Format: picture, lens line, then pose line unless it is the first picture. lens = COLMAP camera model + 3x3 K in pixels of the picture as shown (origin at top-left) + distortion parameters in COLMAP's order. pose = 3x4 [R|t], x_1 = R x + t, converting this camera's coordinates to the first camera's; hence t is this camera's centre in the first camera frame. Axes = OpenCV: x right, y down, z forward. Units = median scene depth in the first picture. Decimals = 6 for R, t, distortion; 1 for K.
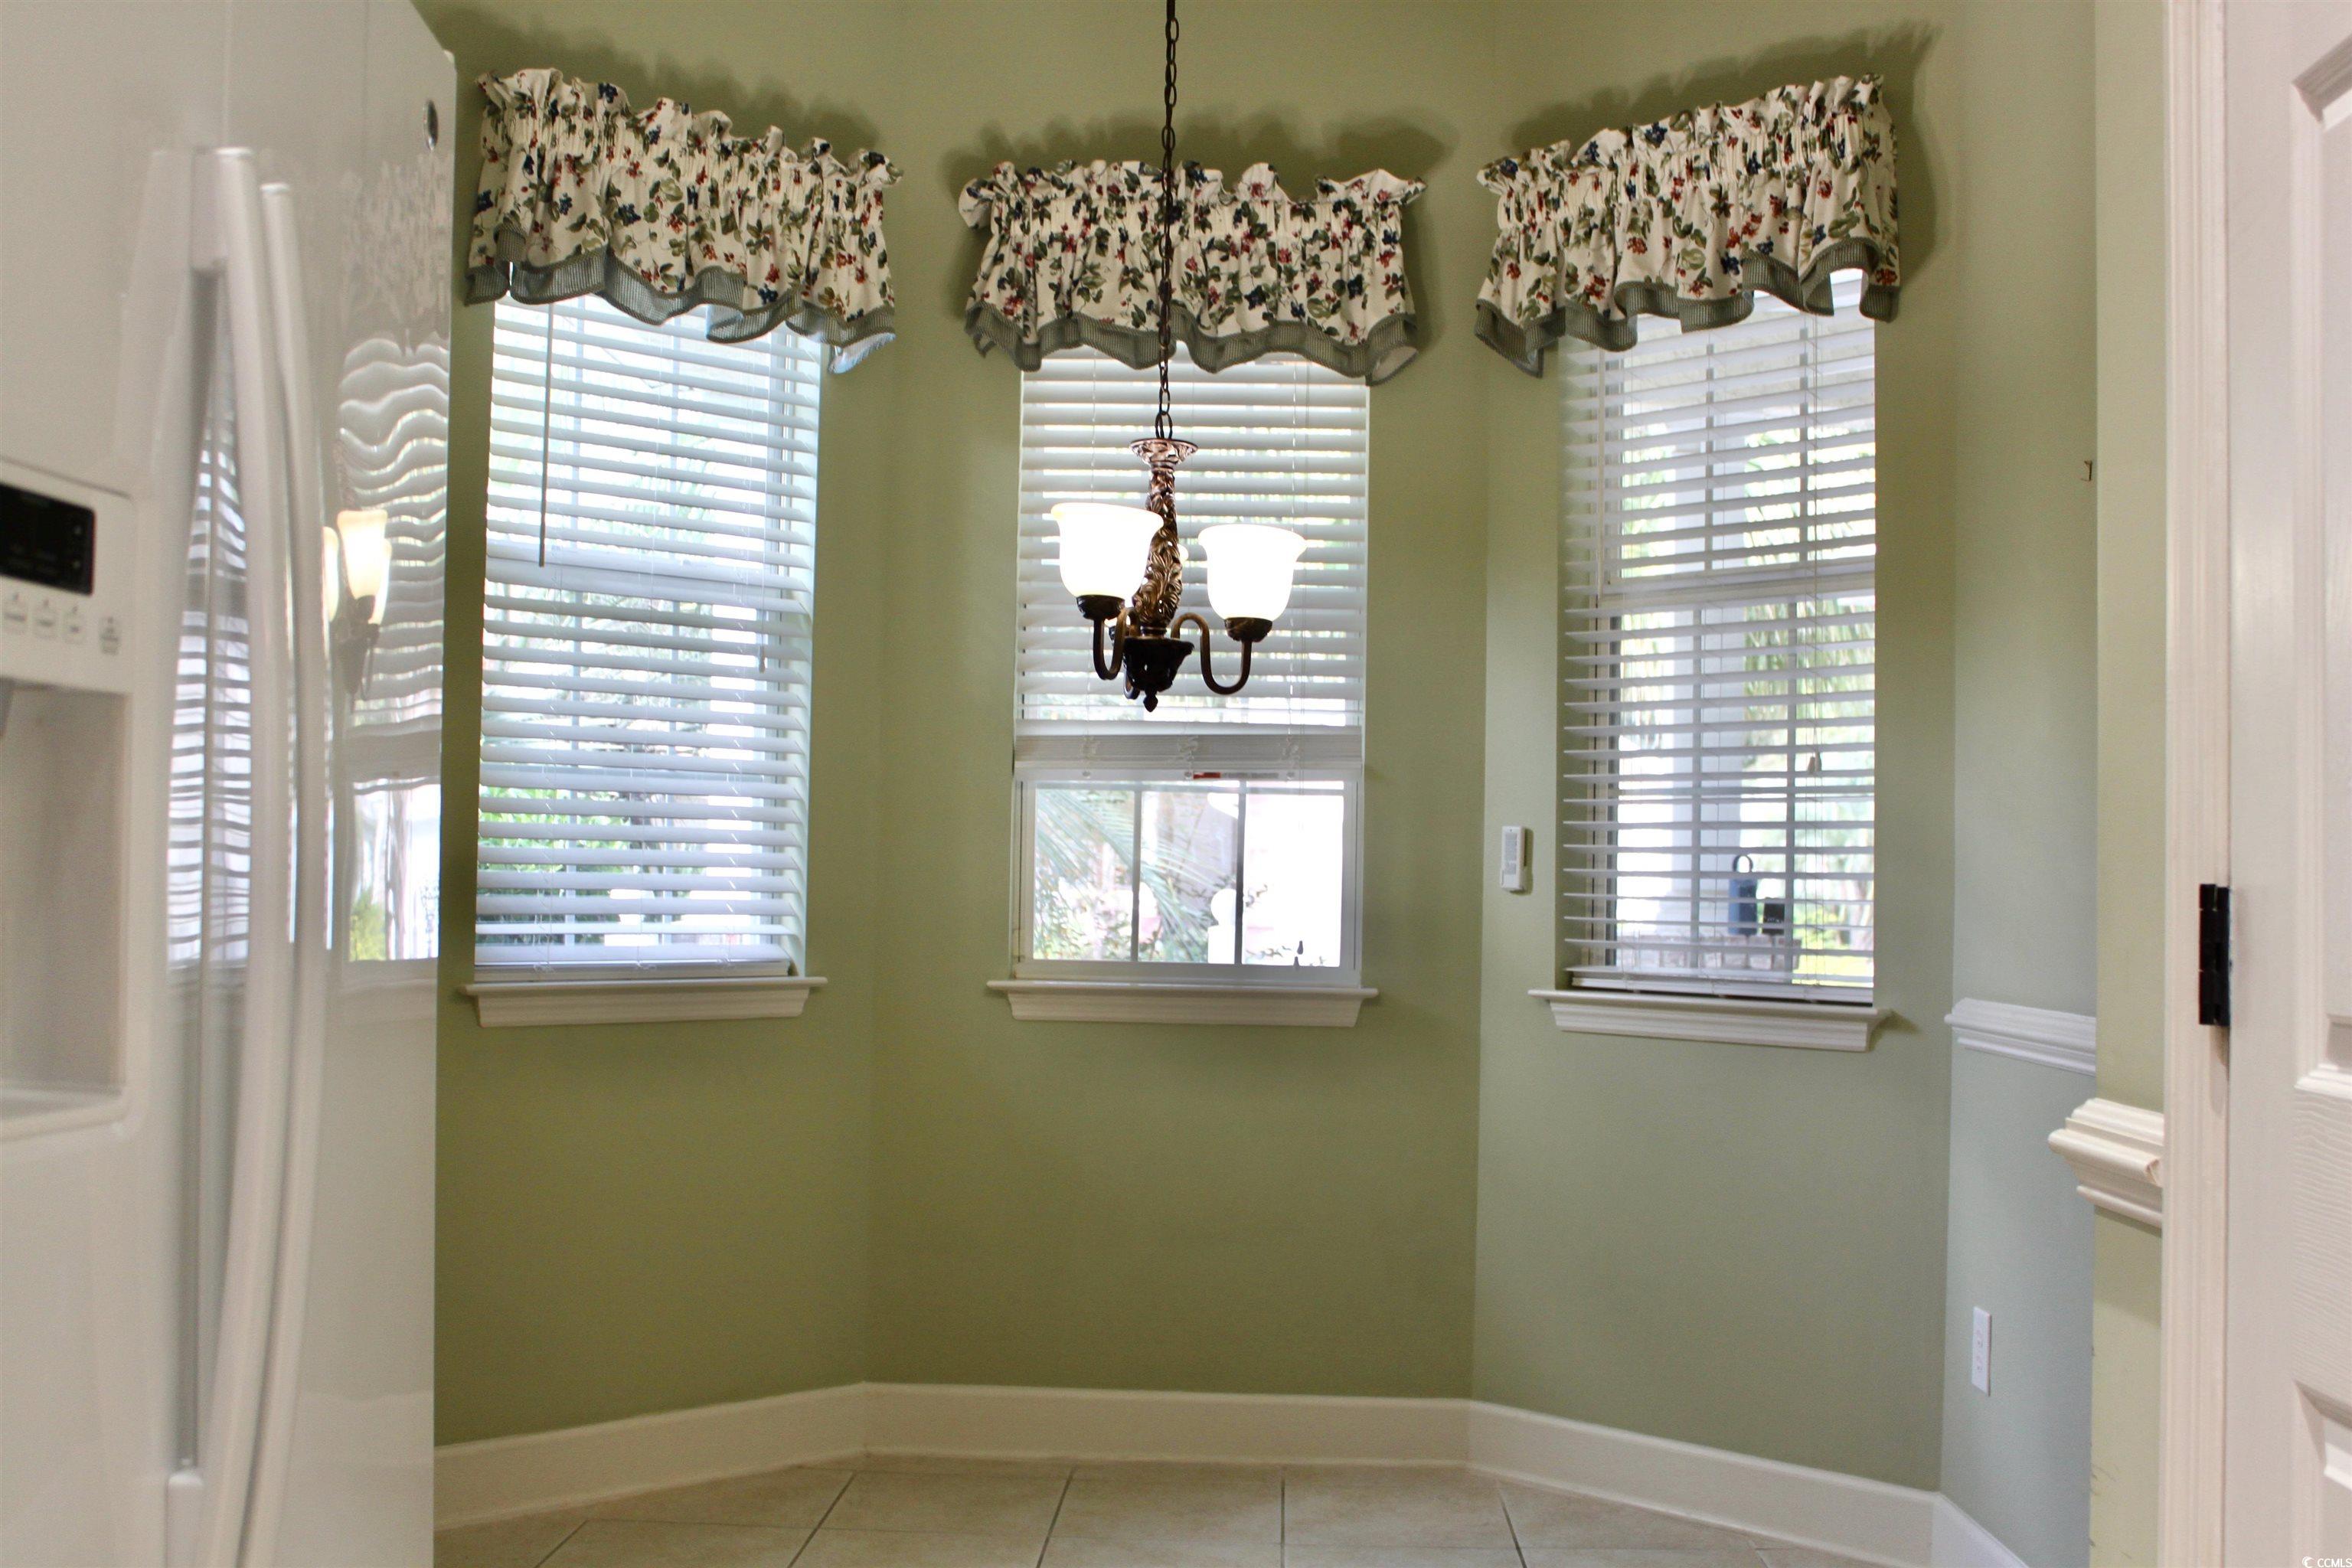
lens RADIAL K [[2457.1, 0, 1172.1], [0, 2457.1, 786.6], [0, 0, 1]] dist [-0.085238, 0.000000]
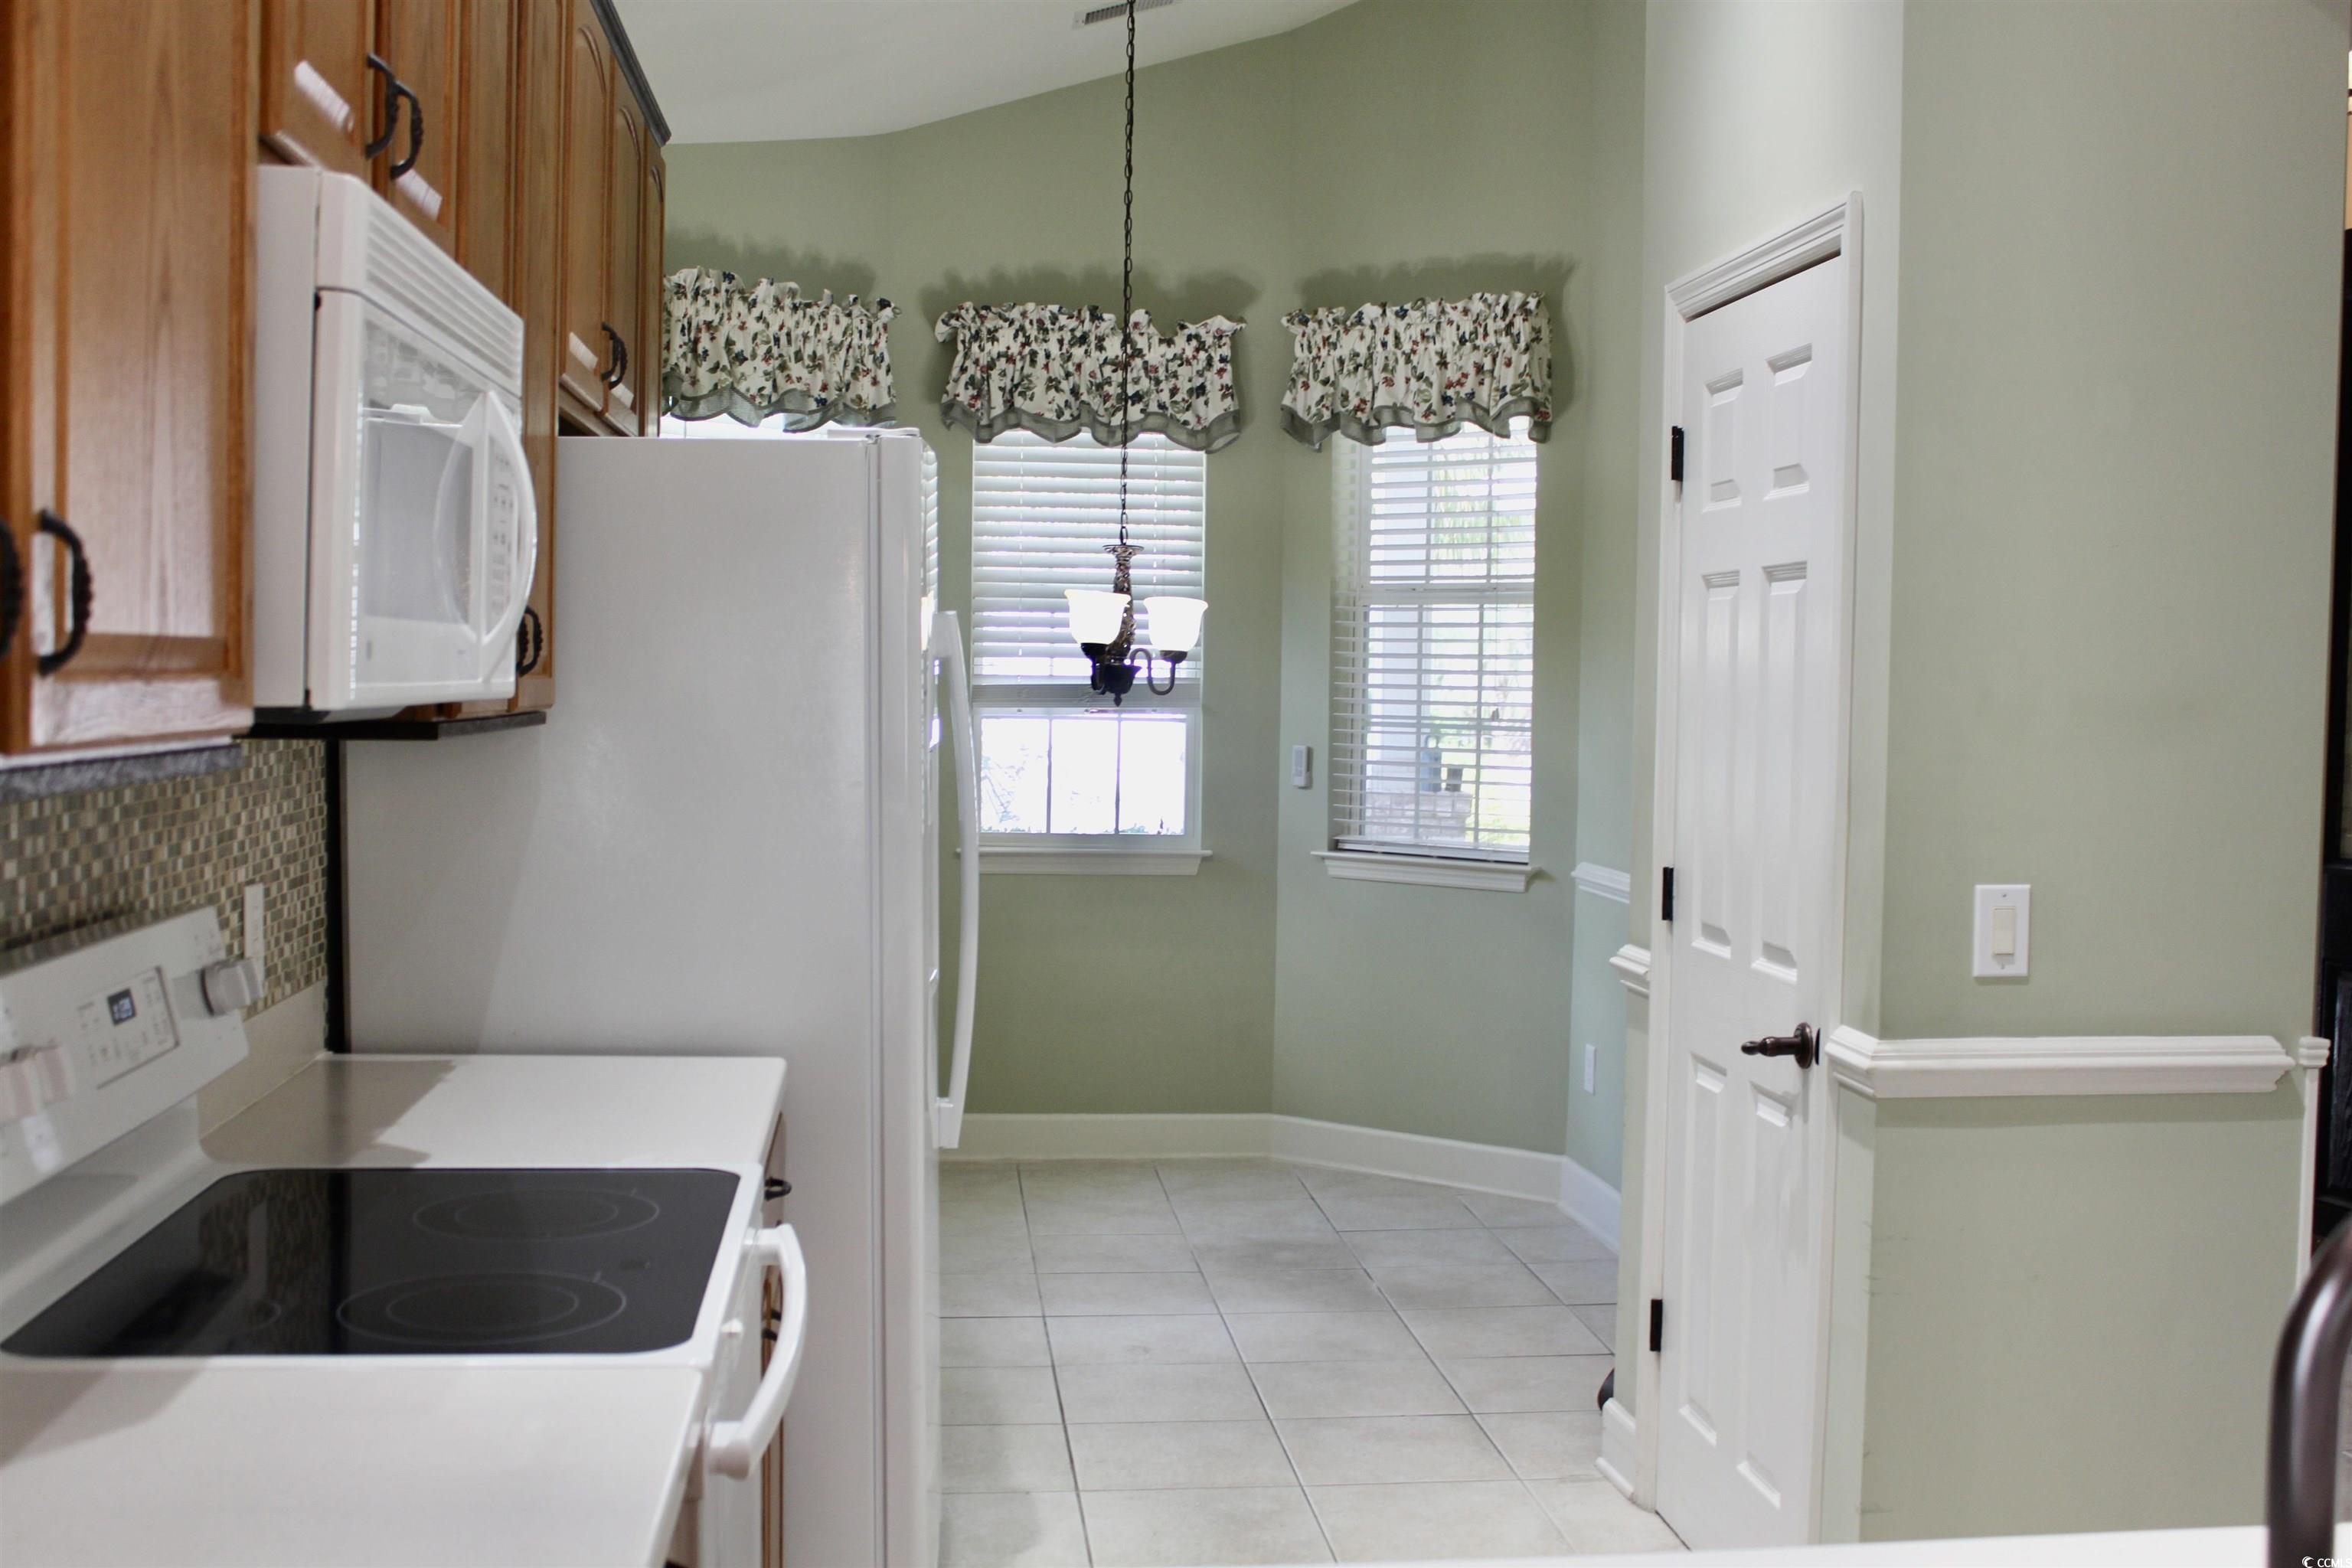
lens RADIAL K [[2457.1, 0, 1162.5], [0, 2457.1, 780.0], [0, 0, 1]] dist [-0.085238, 0.000000]
pose [[0.990323, -0.009881, 0.138430, -0.168198], [-0.001898, 0.996405, 0.084700, -0.096941], [-0.138769, -0.084143, 0.986744, -0.538114]]
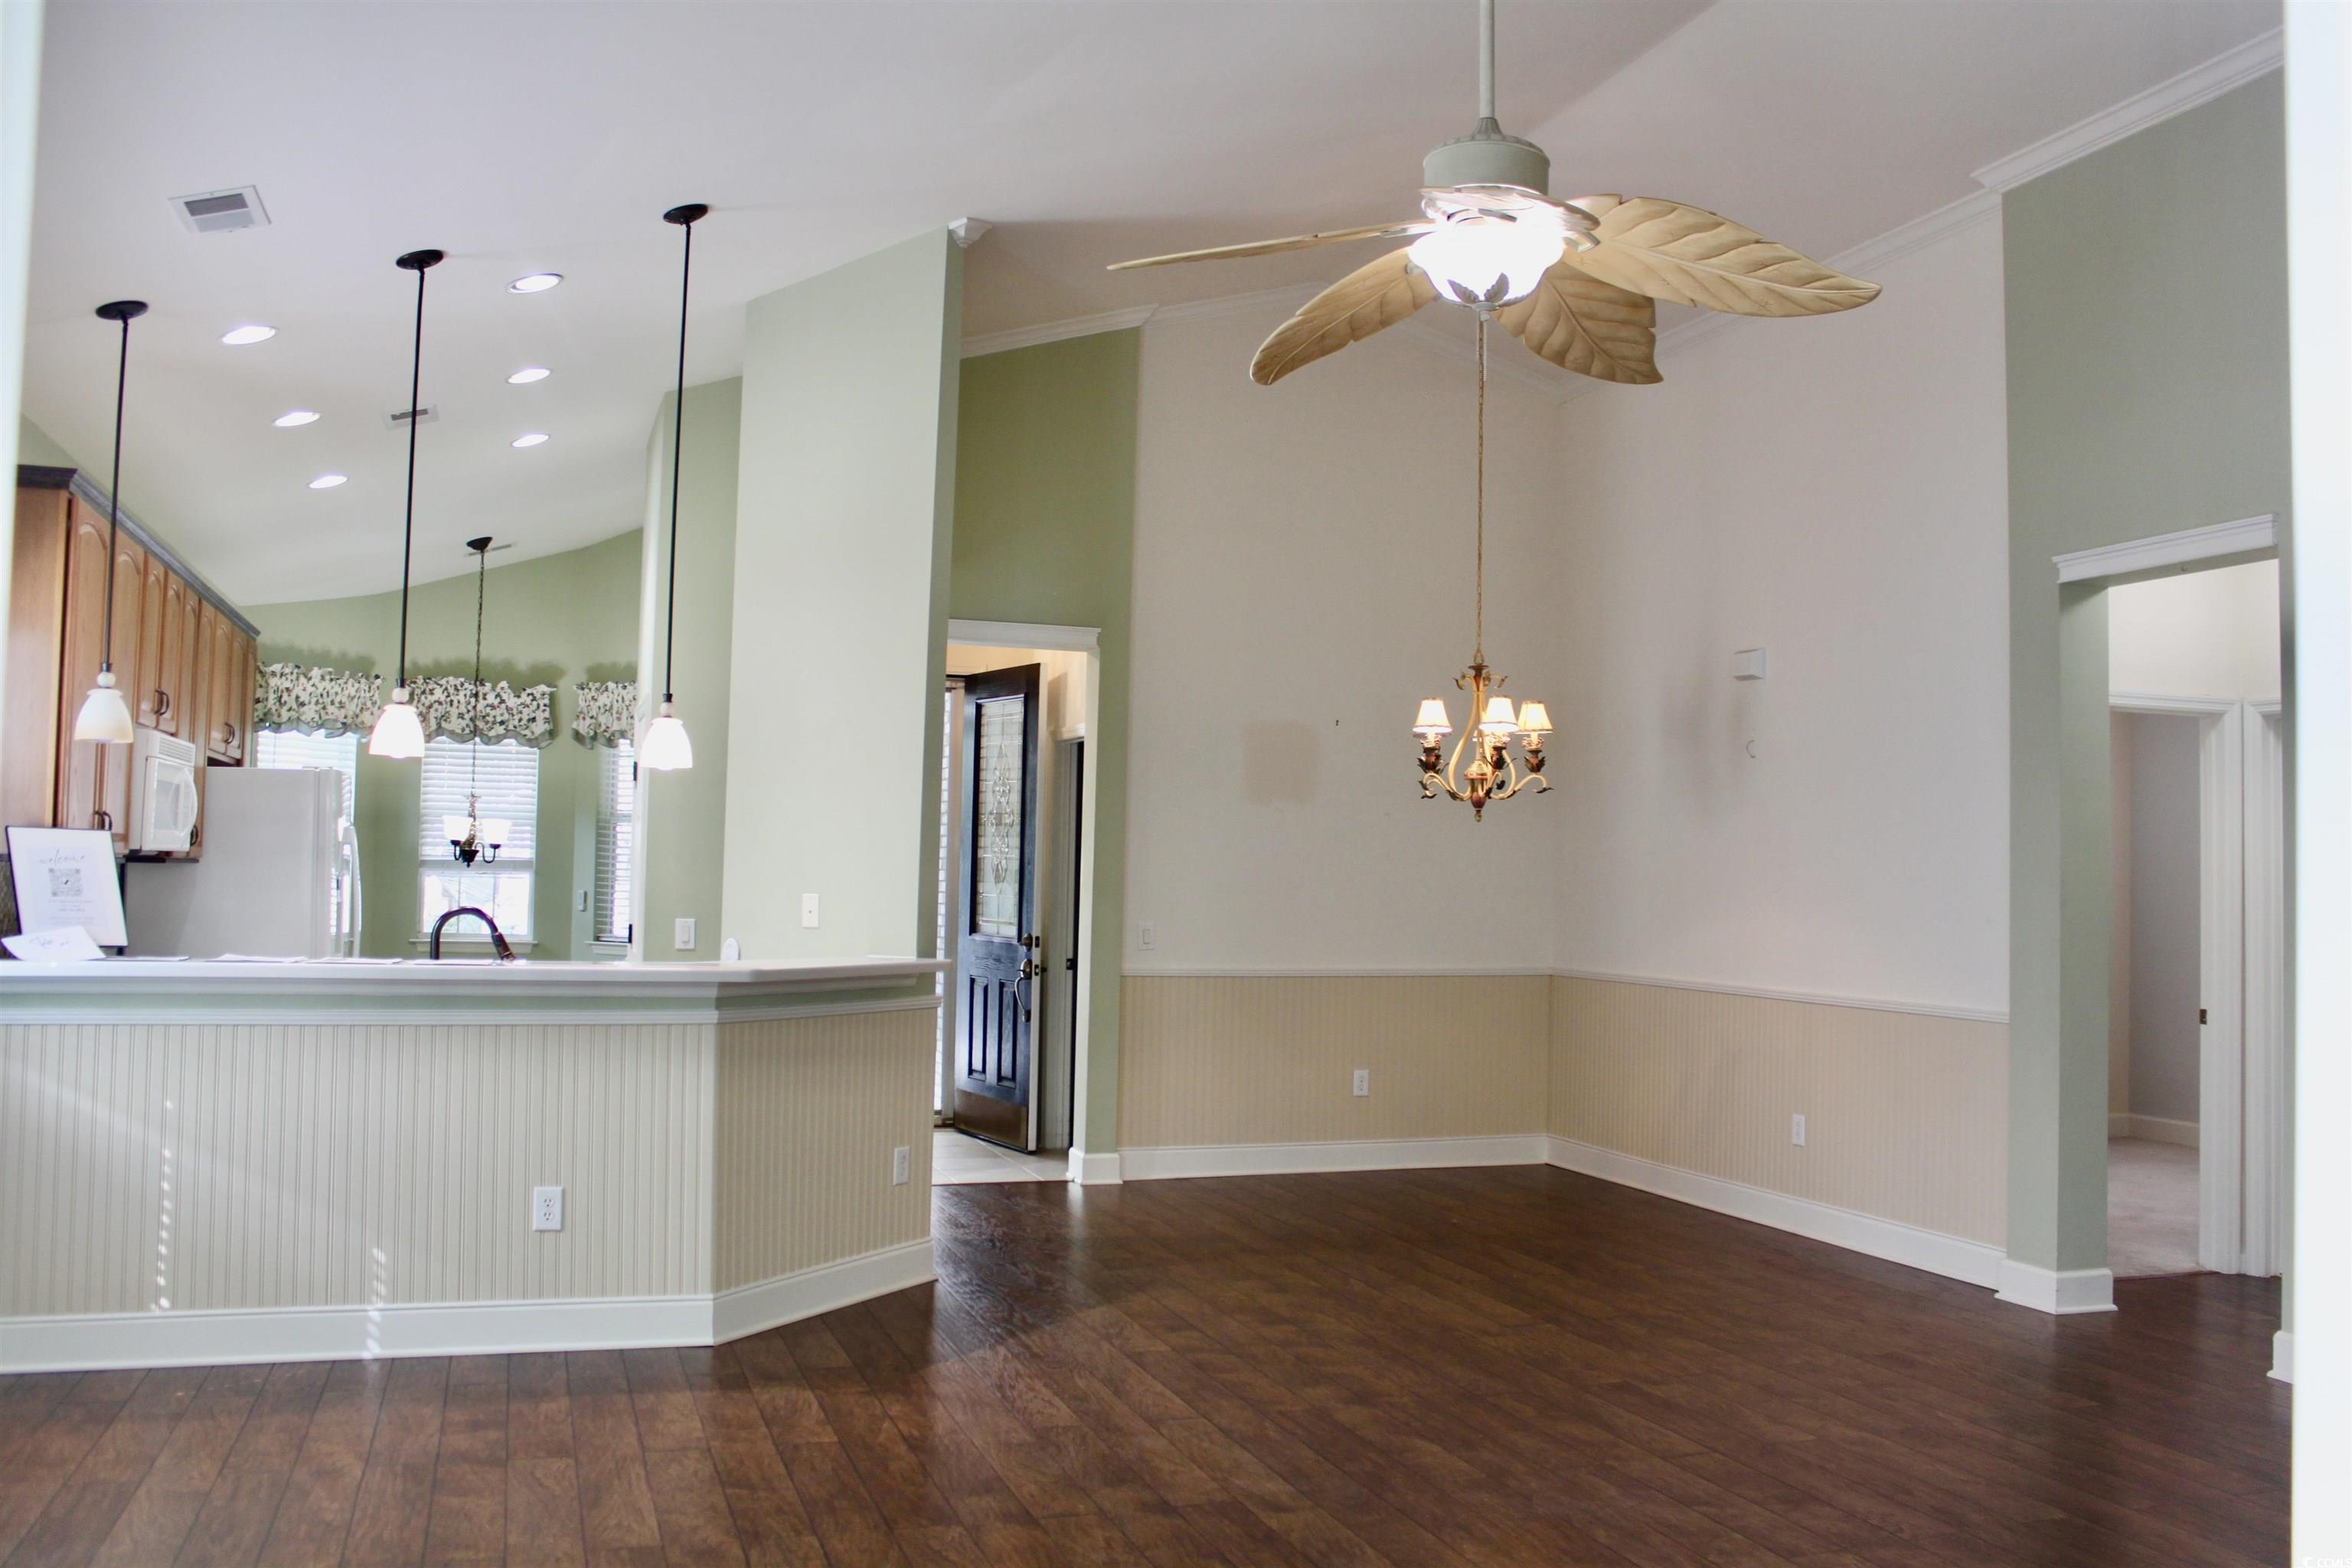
lens RADIAL K [[1952.8, 0, 1176.2], [0, 1952.8, 789.8], [0, 0, 1]] dist [-0.162234, 0.130452]
pose [[0.934304, 0.015386, 0.356146, -0.033271], [-0.015725, 0.999874, -0.001944, -0.127696], [-0.356132, -0.003784, 0.934428, -1.689344]]
